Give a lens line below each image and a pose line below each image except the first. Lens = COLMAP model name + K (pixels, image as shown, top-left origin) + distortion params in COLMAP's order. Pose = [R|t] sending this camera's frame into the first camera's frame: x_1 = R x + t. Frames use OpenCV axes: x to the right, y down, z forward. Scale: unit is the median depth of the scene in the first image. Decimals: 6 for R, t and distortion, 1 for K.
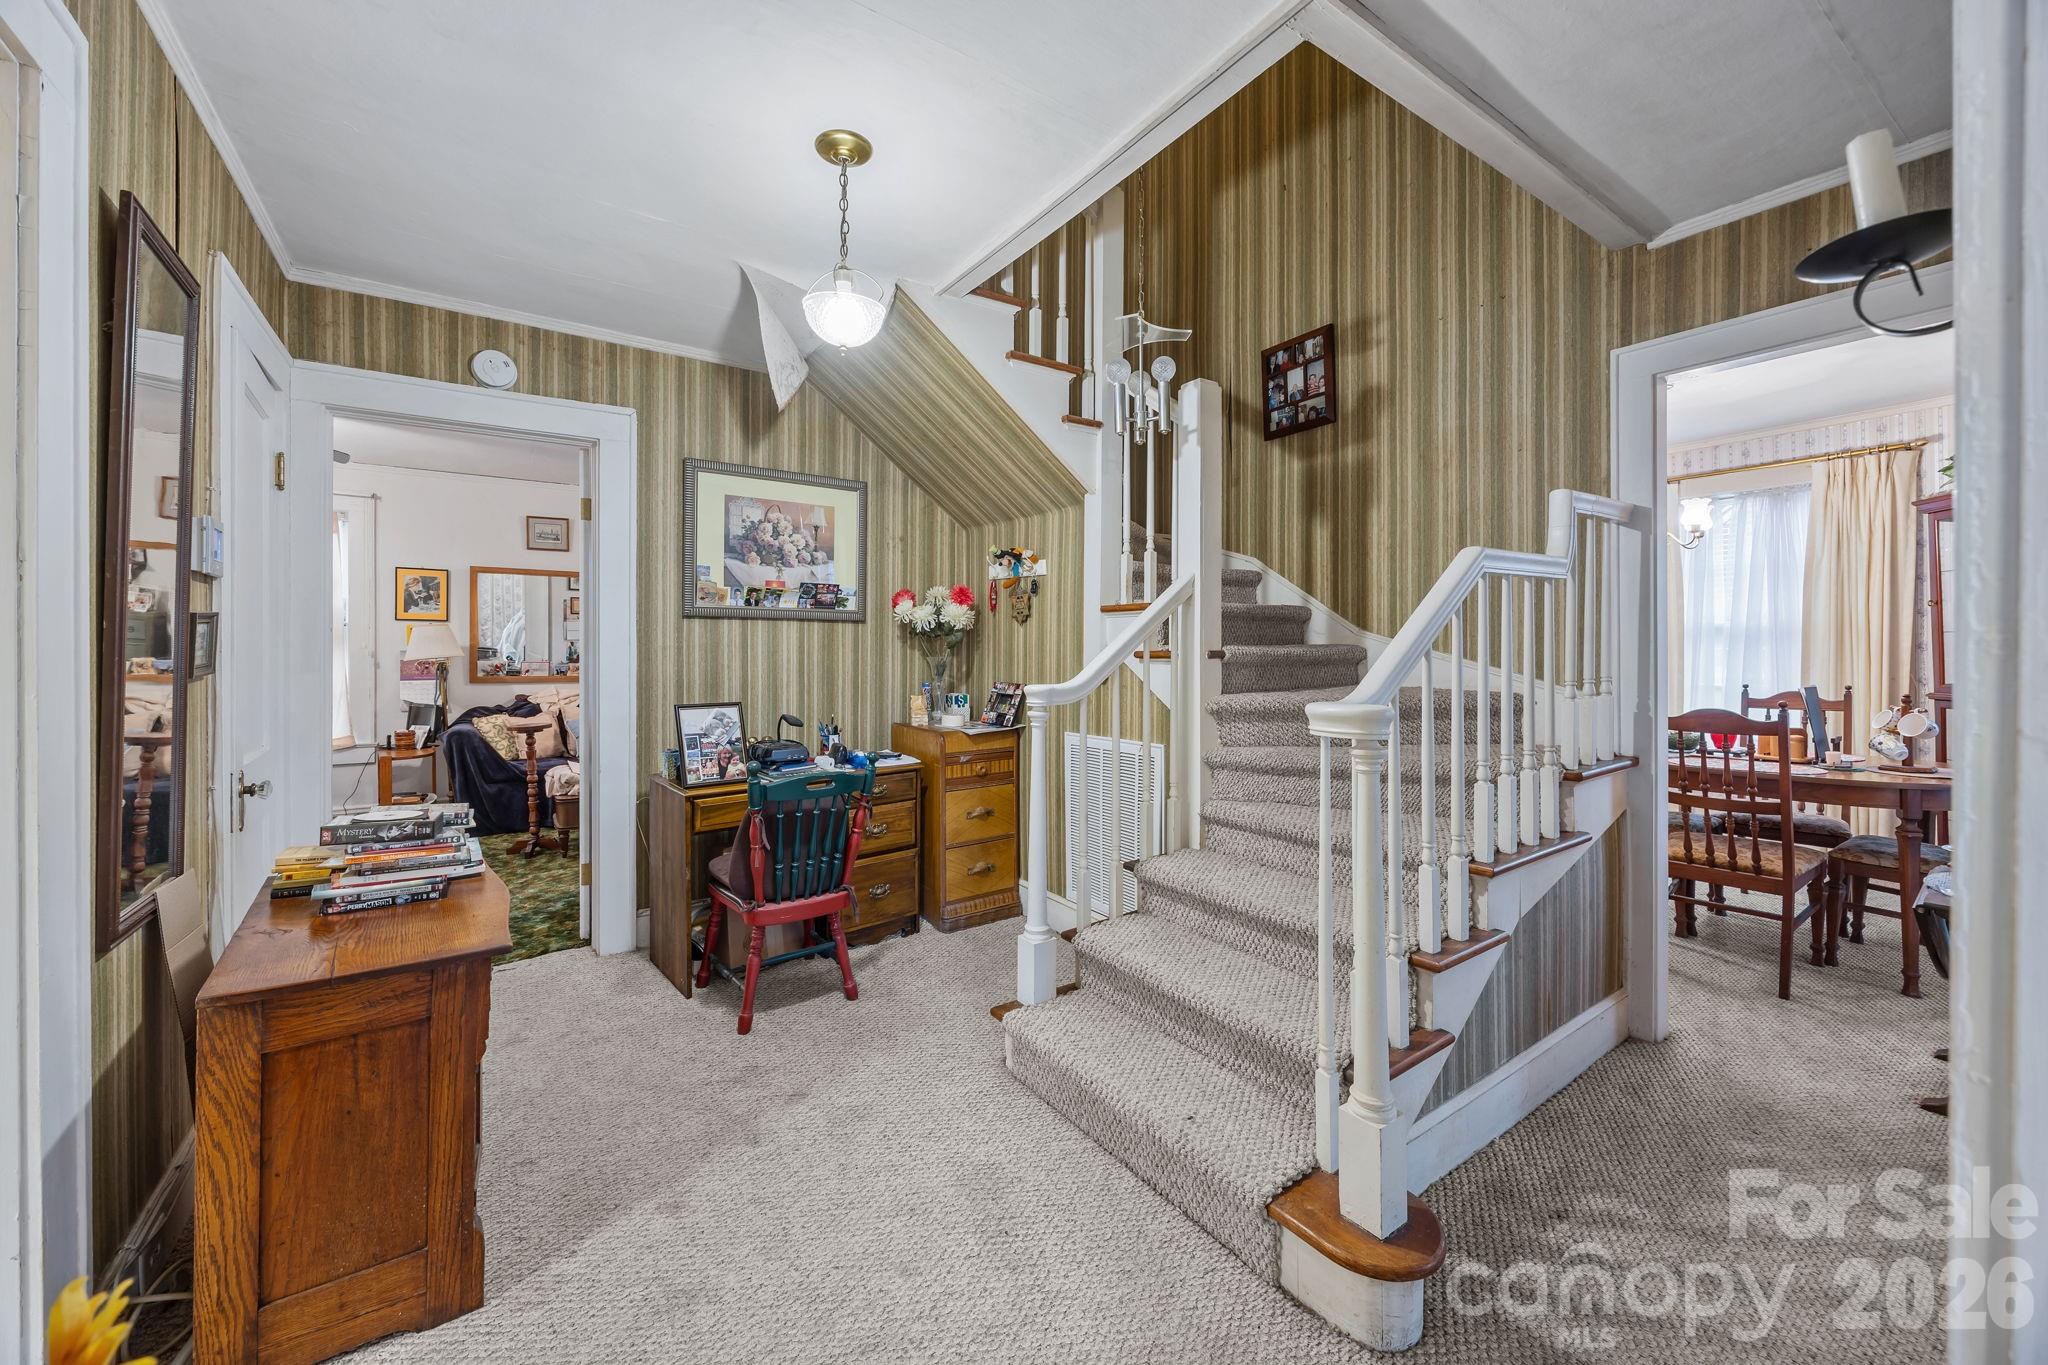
lens RADIAL K [[779.5, 0, 1020.7], [0, 779.5, 650.5], [0, 0, 1]] dist [-0.003040, -0.000170]
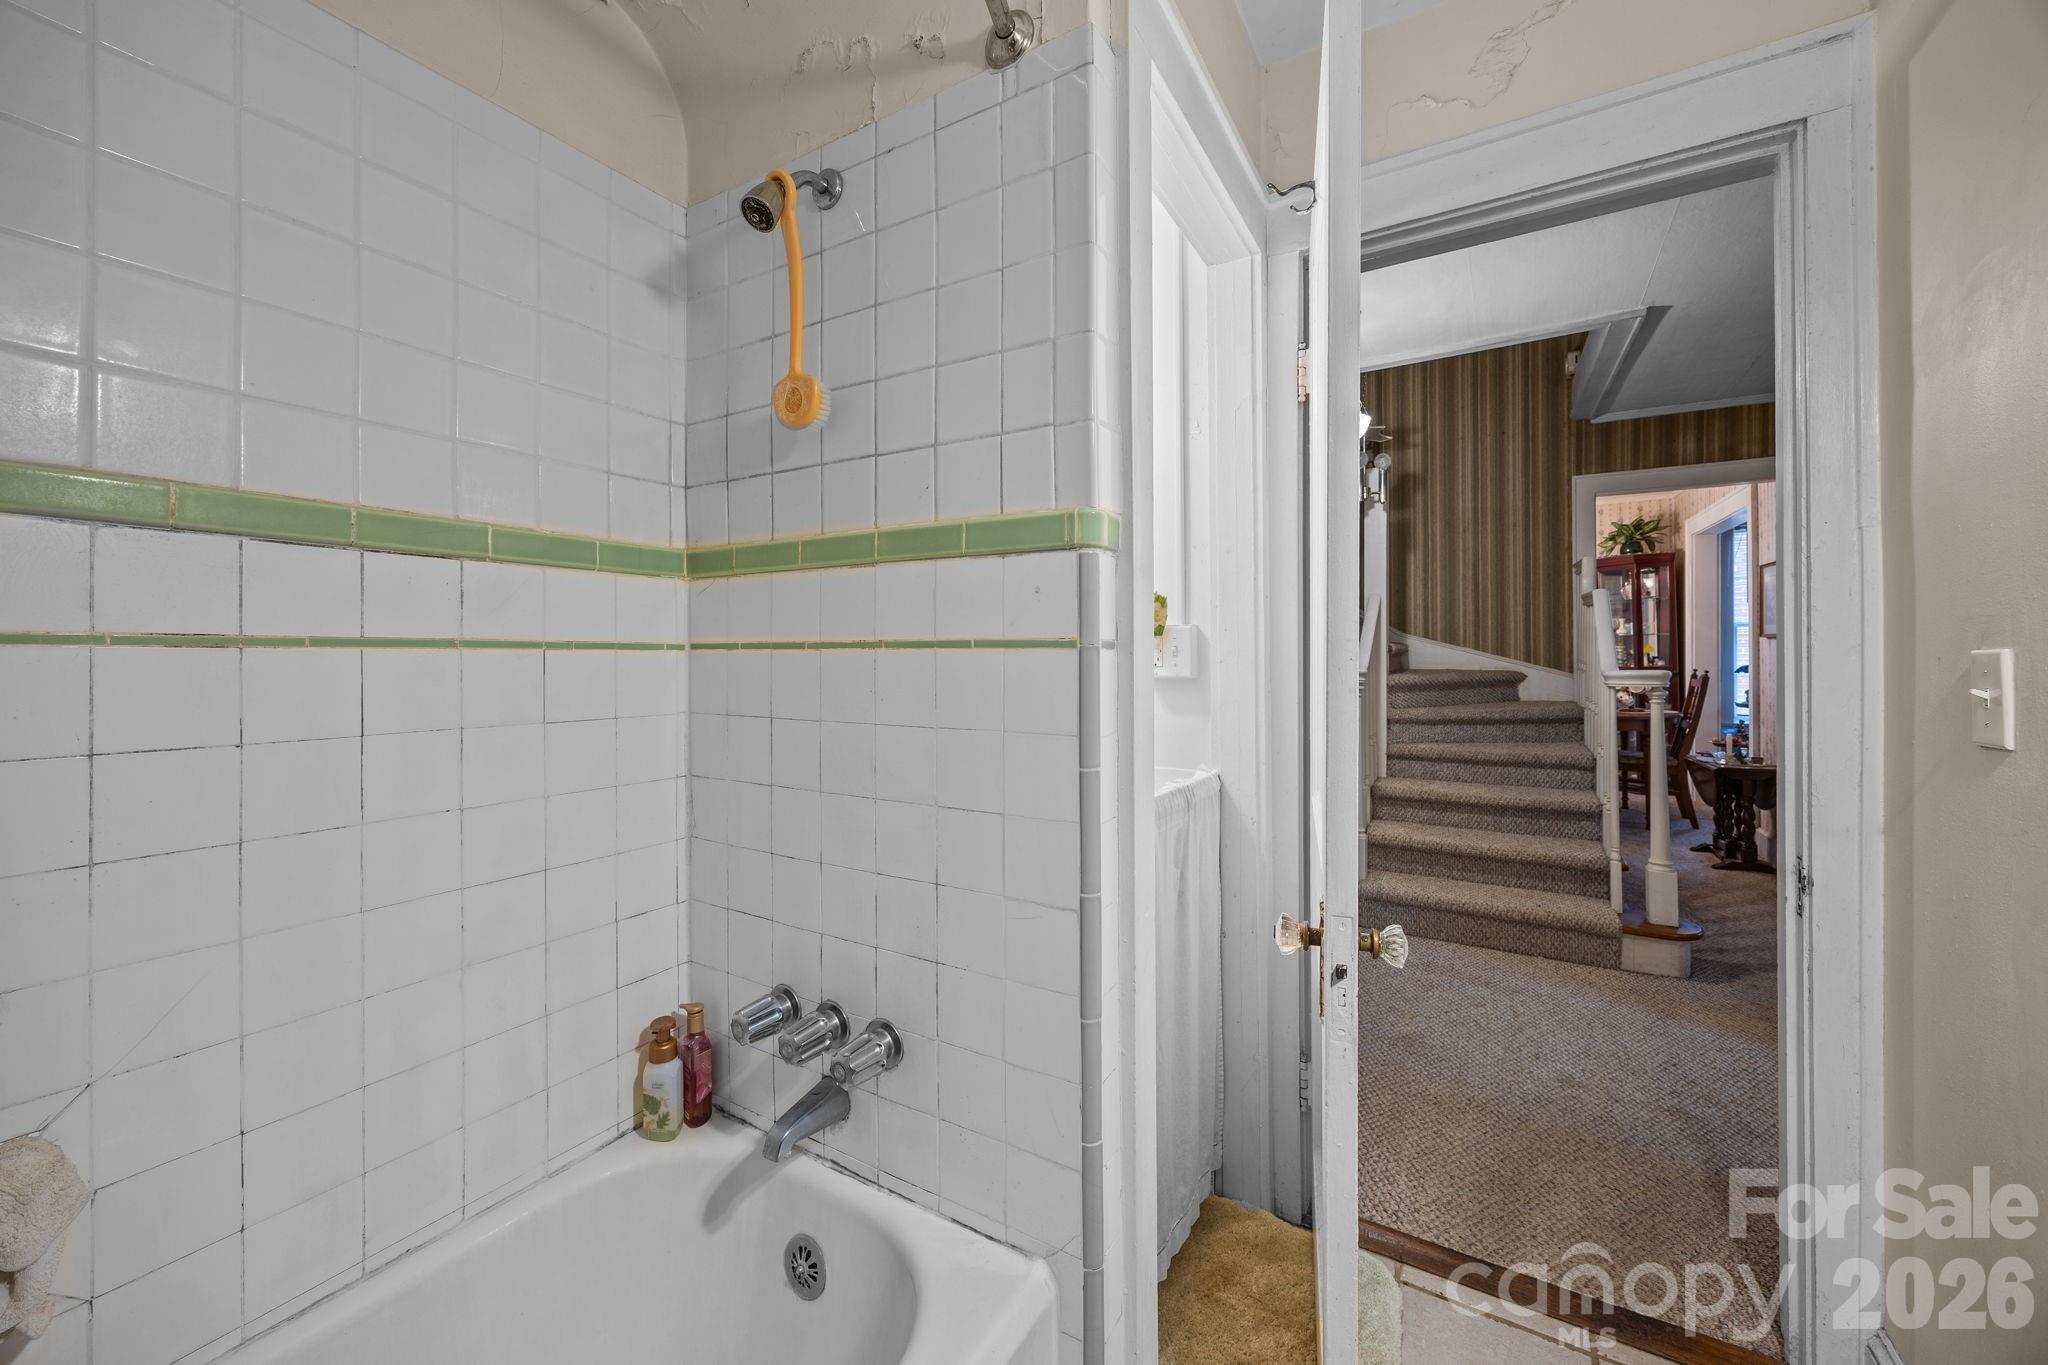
lens RADIAL K [[772.8, 0, 1019.7], [0, 772.8, 648.9], [0, 0, 1]] dist [-0.000949, -0.000135]
pose [[0.912607, -0.004185, 0.408817, -0.814381], [0.003653, 0.999991, 0.002083, -0.000089], [-0.408822, -0.000407, 0.912614, -0.067619]]
